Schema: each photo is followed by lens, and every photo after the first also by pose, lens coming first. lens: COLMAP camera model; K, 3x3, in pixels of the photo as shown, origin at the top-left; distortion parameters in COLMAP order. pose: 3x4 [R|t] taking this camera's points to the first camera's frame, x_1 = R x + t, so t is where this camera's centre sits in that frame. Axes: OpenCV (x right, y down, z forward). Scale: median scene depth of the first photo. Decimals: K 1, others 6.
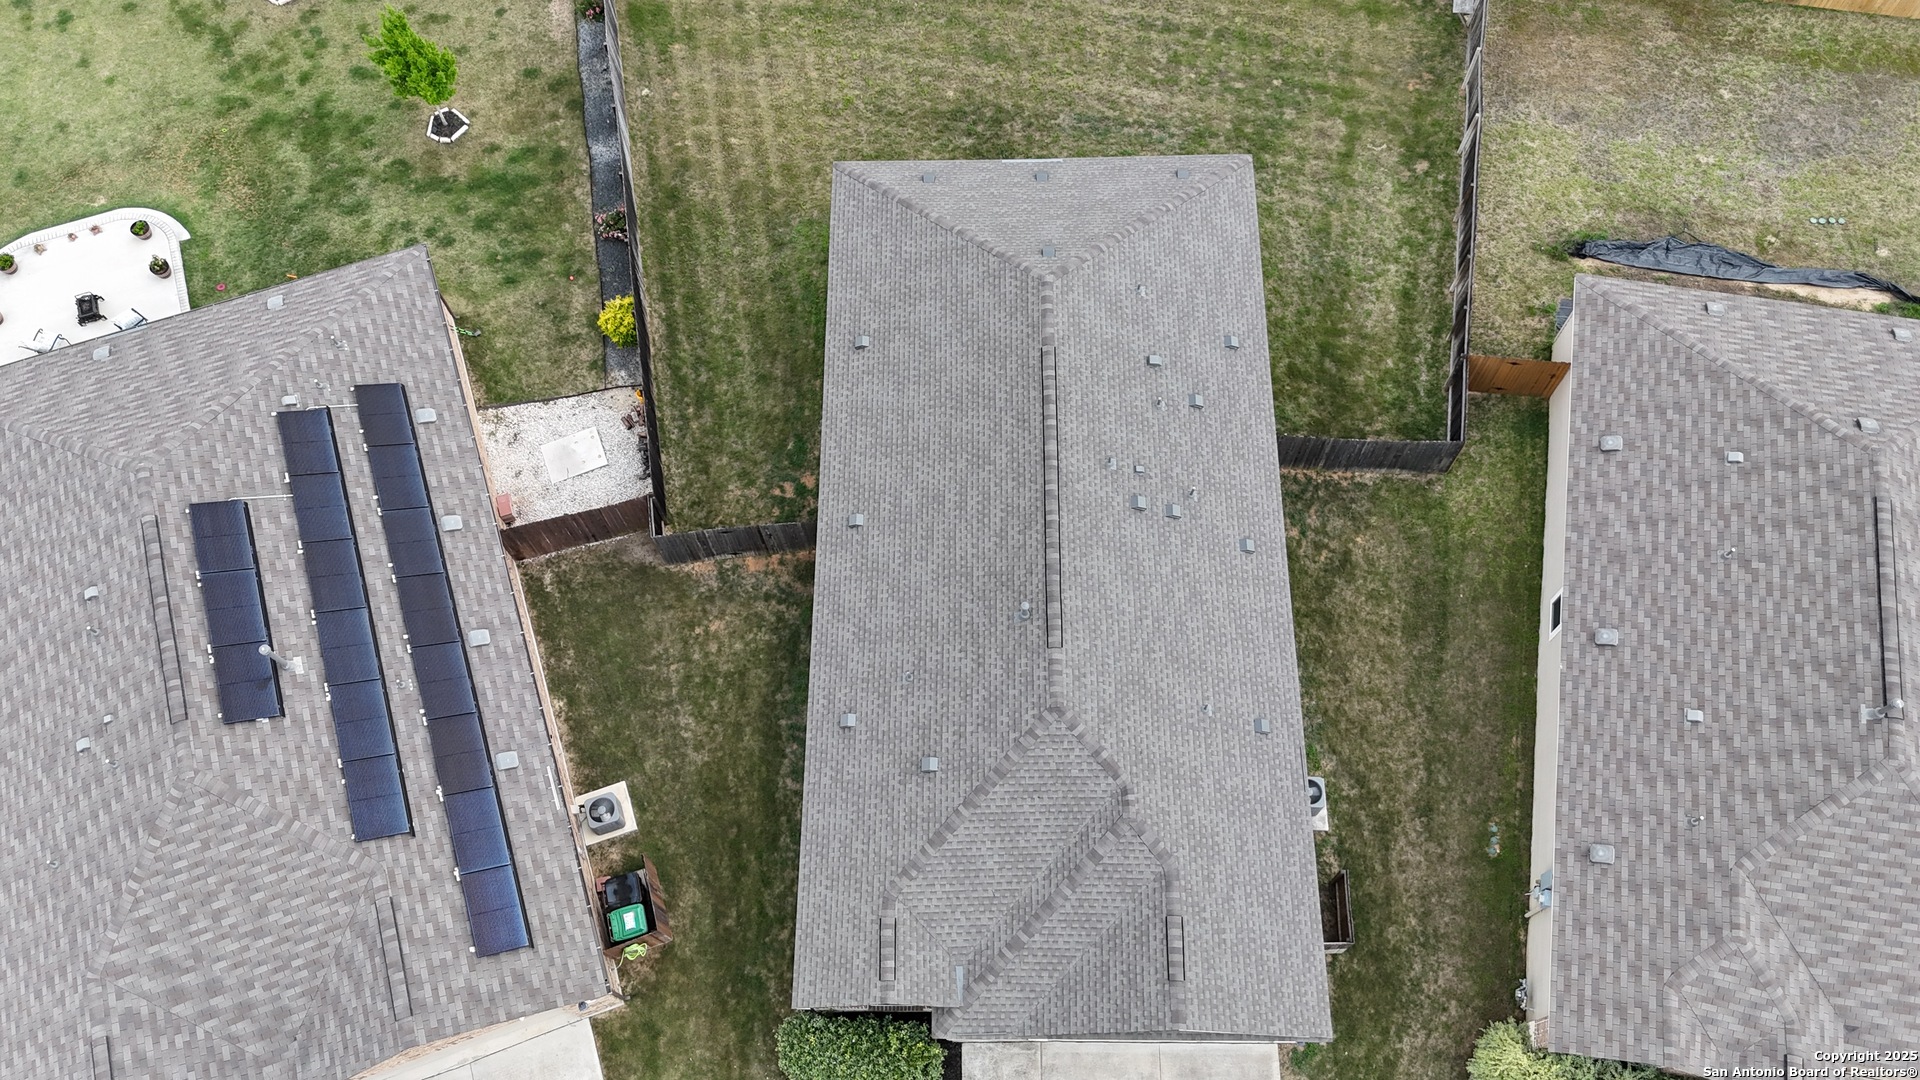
lens RADIAL K [[1493.8, 0, 965.9], [0, 1493.8, 541.3], [0, 0, 1]] dist [0.065161, -0.061883]
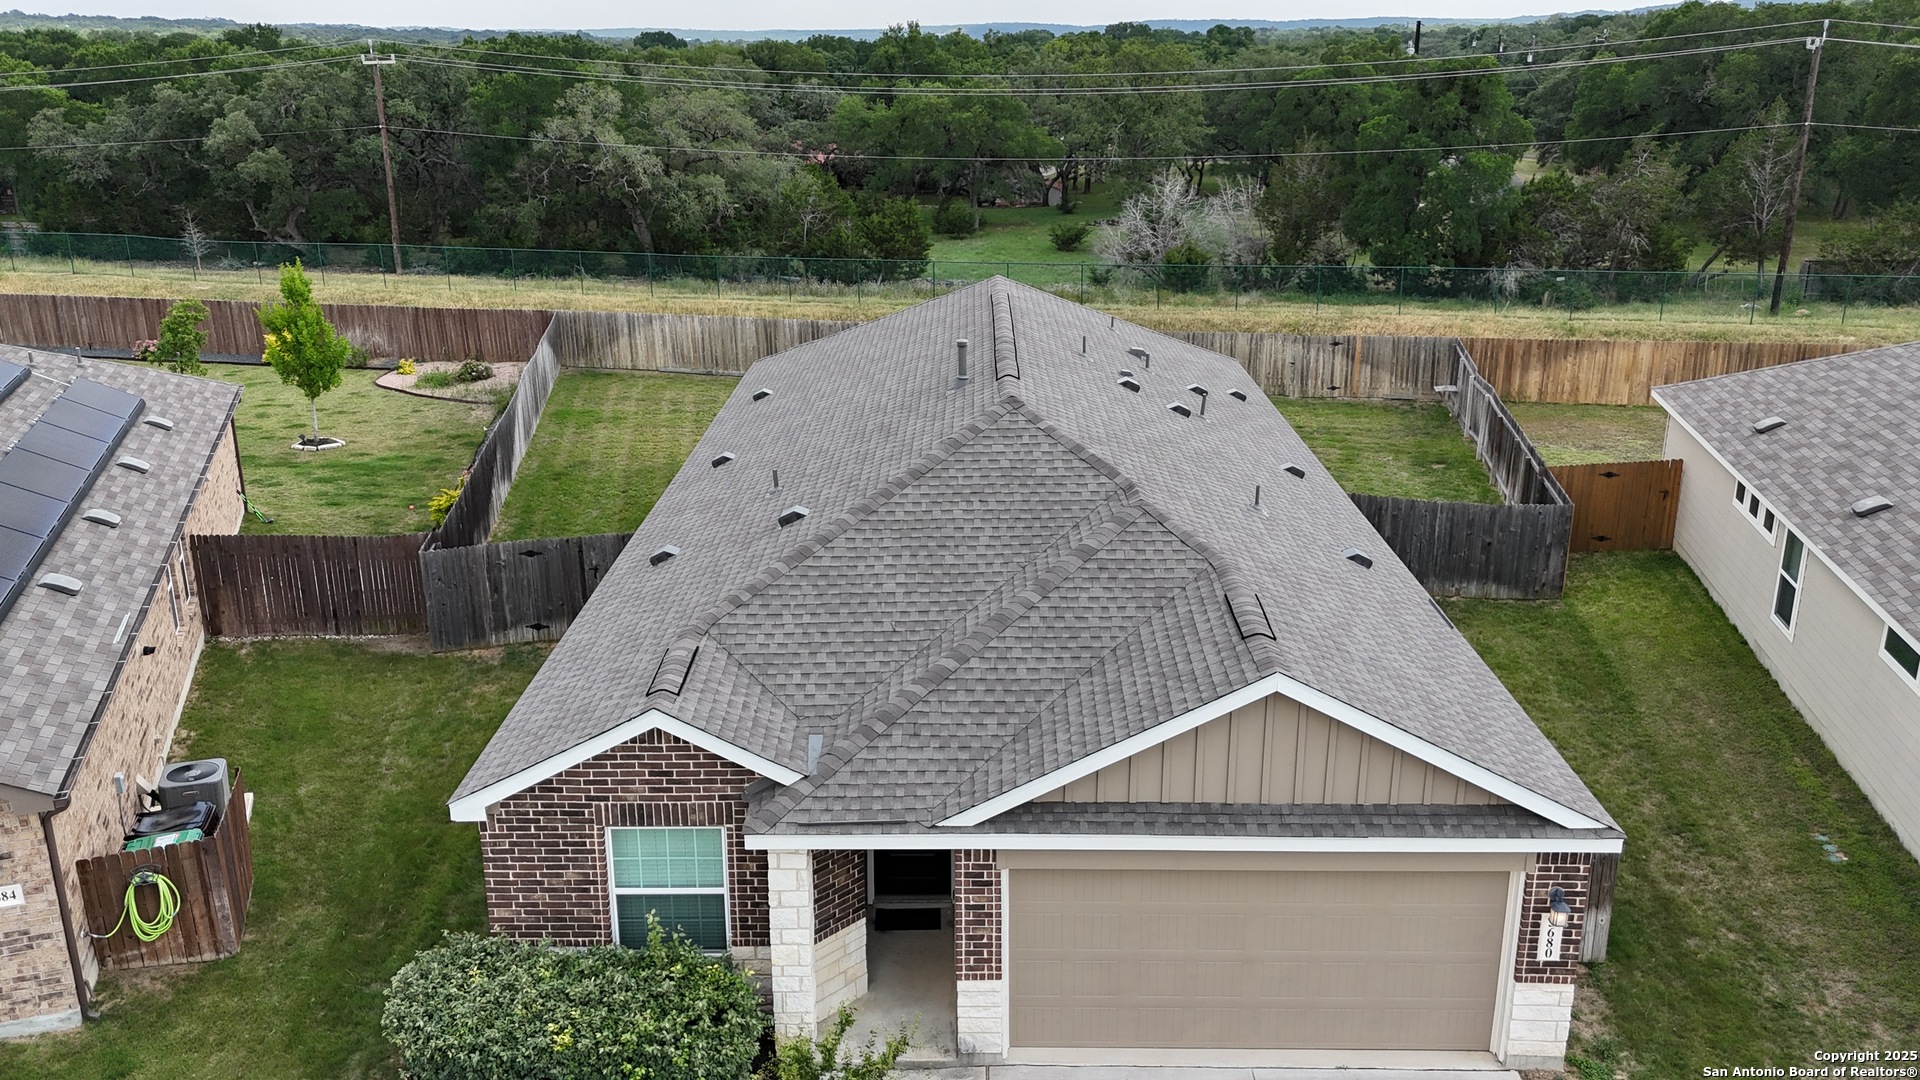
lens RADIAL K [[1543.9, 0, 961.9], [0, 1543.9, 528.8], [0, 0, 1]] dist [0.075017, -0.068031]
pose [[0.999706, 0.024107, 0.002734, 0.035378], [-0.013862, 0.660032, -0.751110, 0.543023], [-0.019912, 0.750851, 0.660172, 0.543217]]
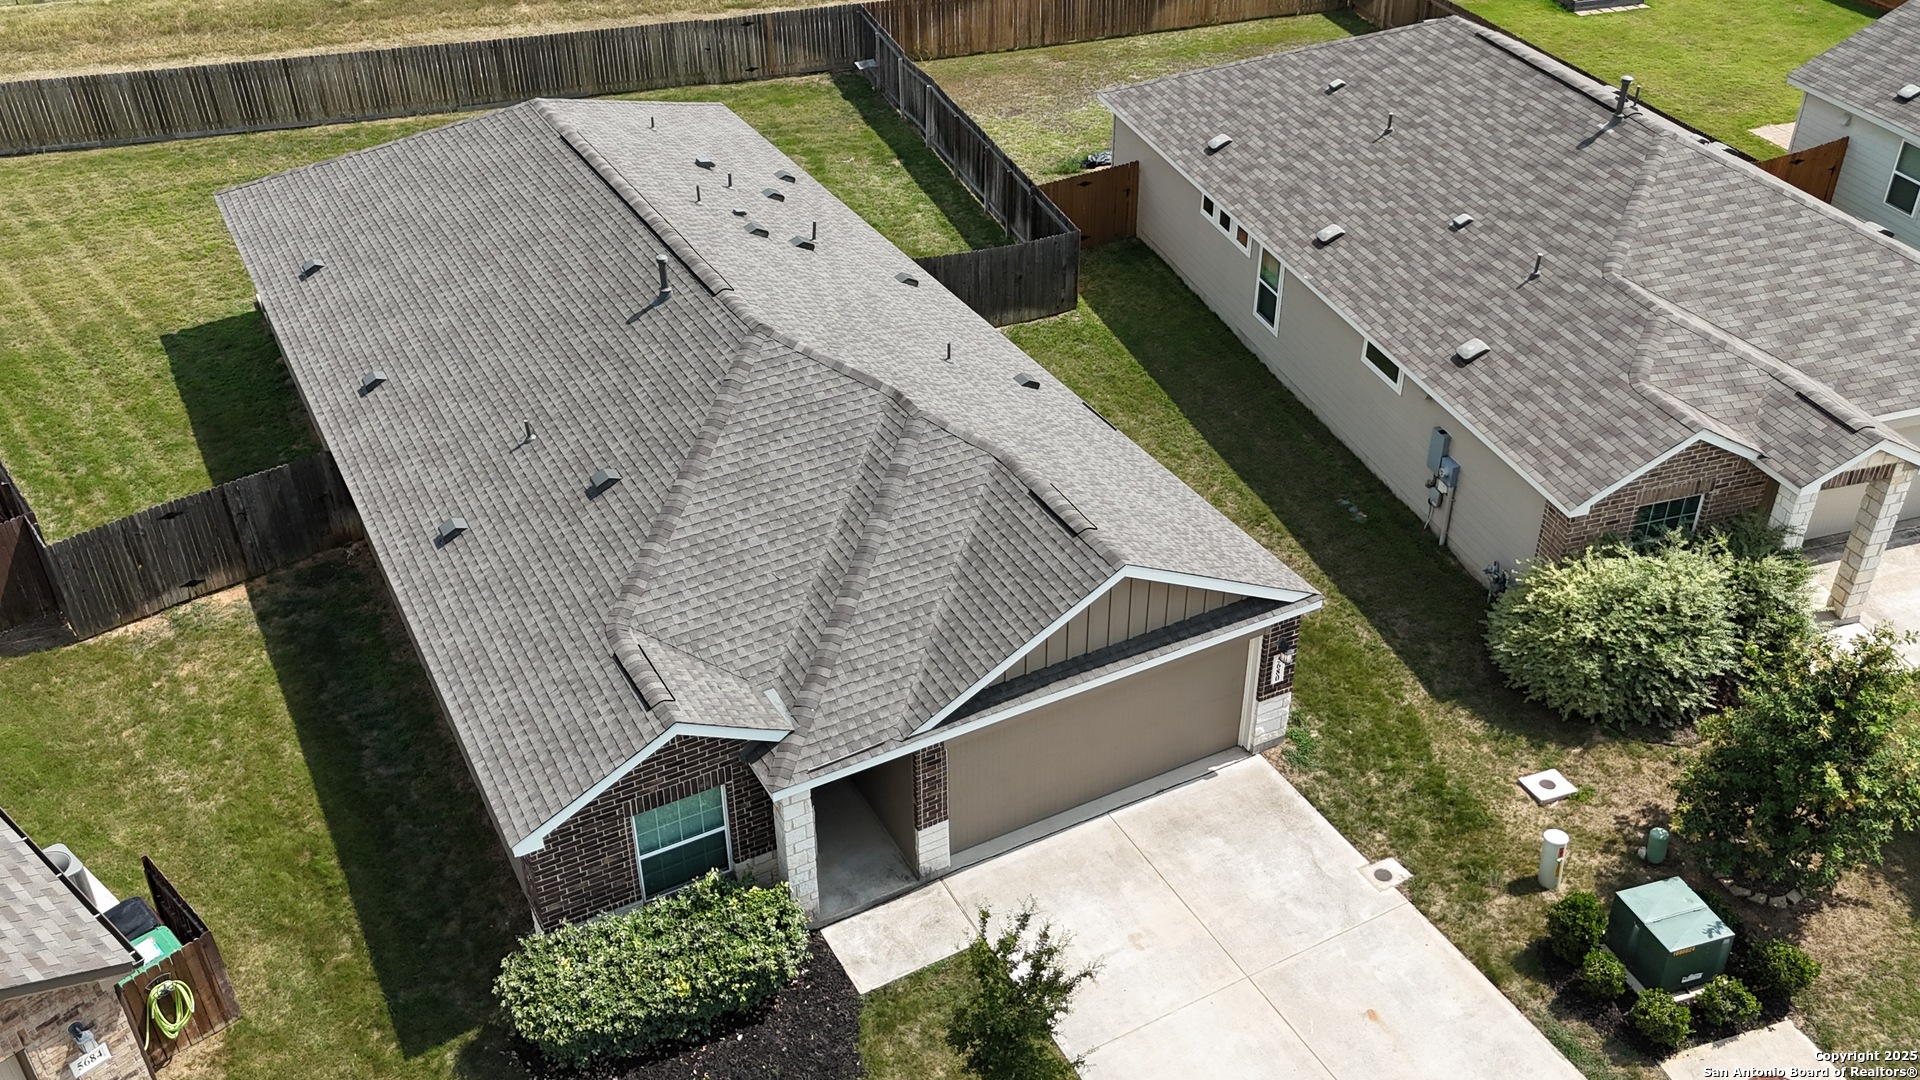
lens RADIAL K [[1705.5, 0, 968.4], [0, 1705.5, 537.6], [0, 0, 1]] dist [0.098344, -0.135929]
pose [[0.877758, -0.248072, 0.409880, -0.175152], [0.430993, 0.782497, -0.449381, 0.507668], [-0.209251, 0.571103, 0.793760, 0.359156]]
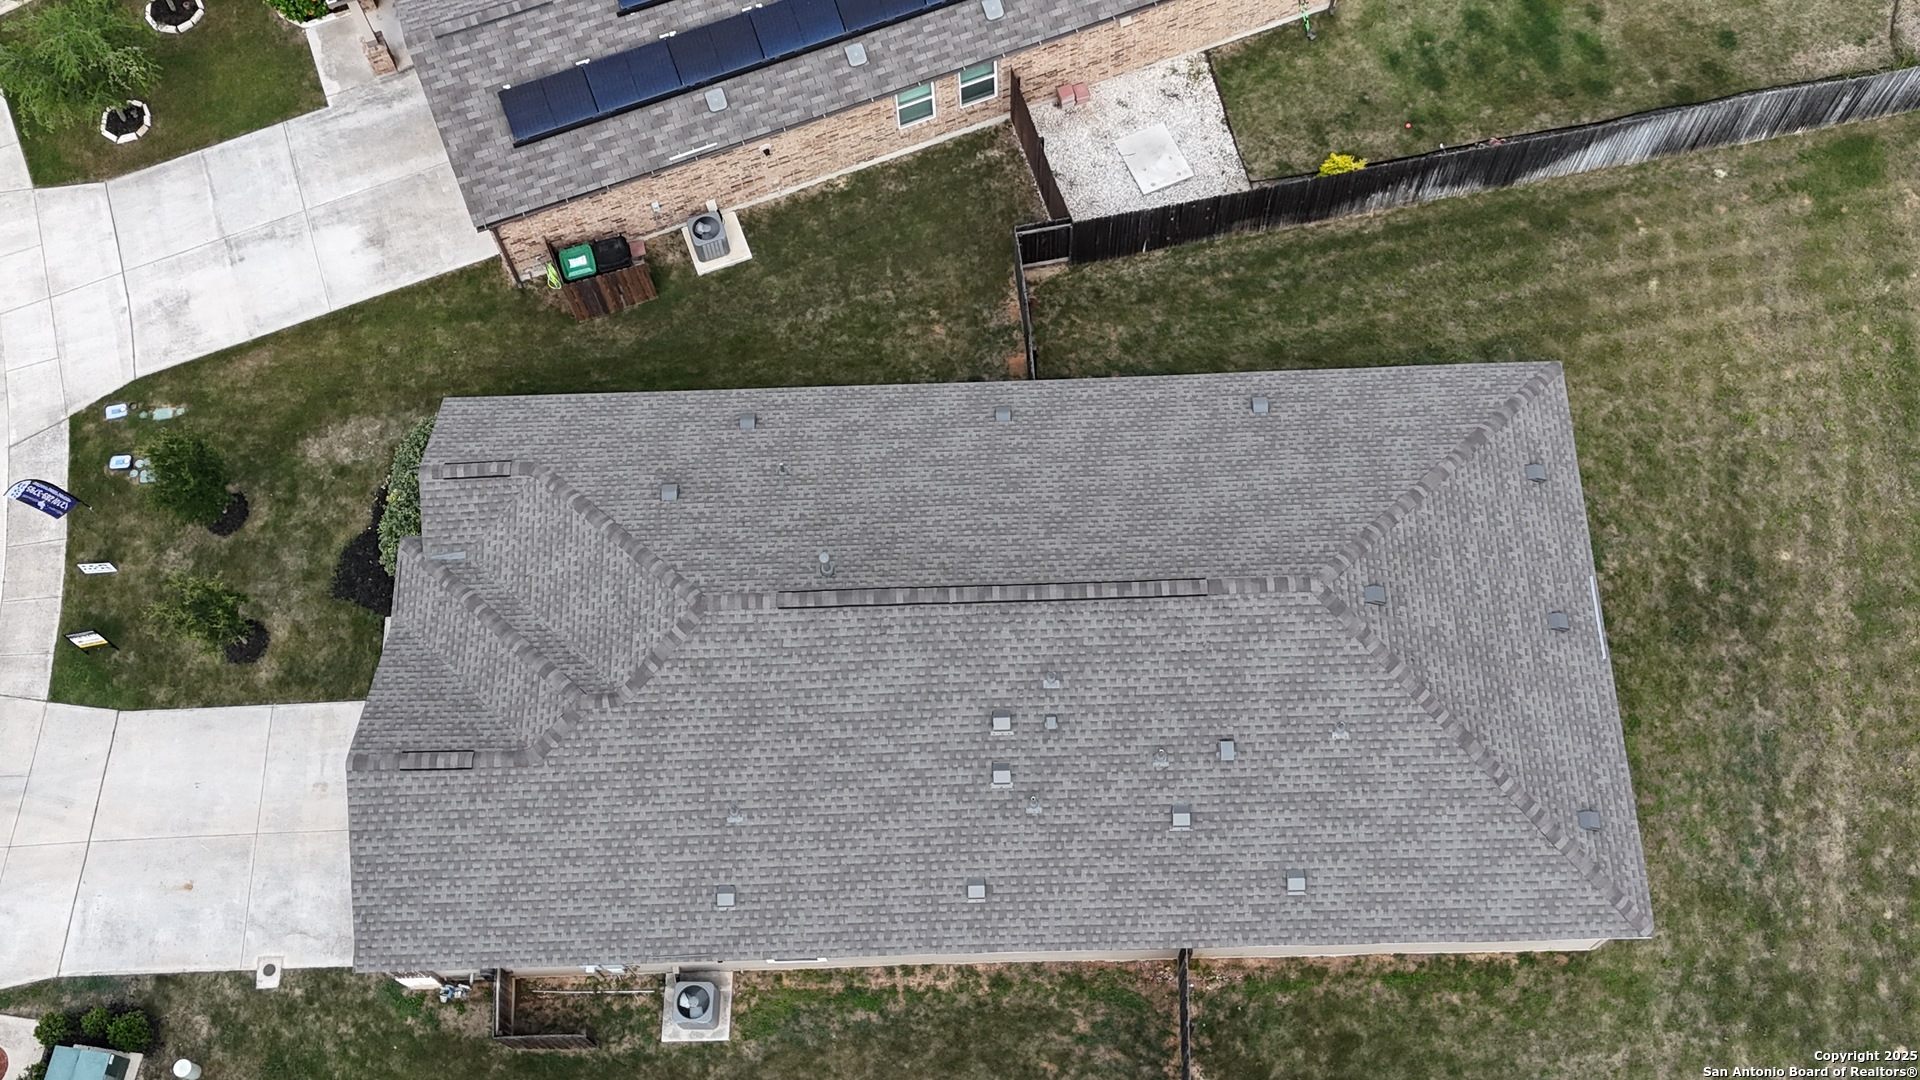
lens RADIAL K [[1931.5, 0, 960.0], [0, 1931.5, 540.0], [0, 0, 1]] dist [0.106236, -0.197795]
pose [[0.024467, 0.928899, -0.369525, 0.374143], [-0.902508, 0.179507, 0.391481, -0.388341], [0.429979, 0.323921, 0.842730, 0.127399]]
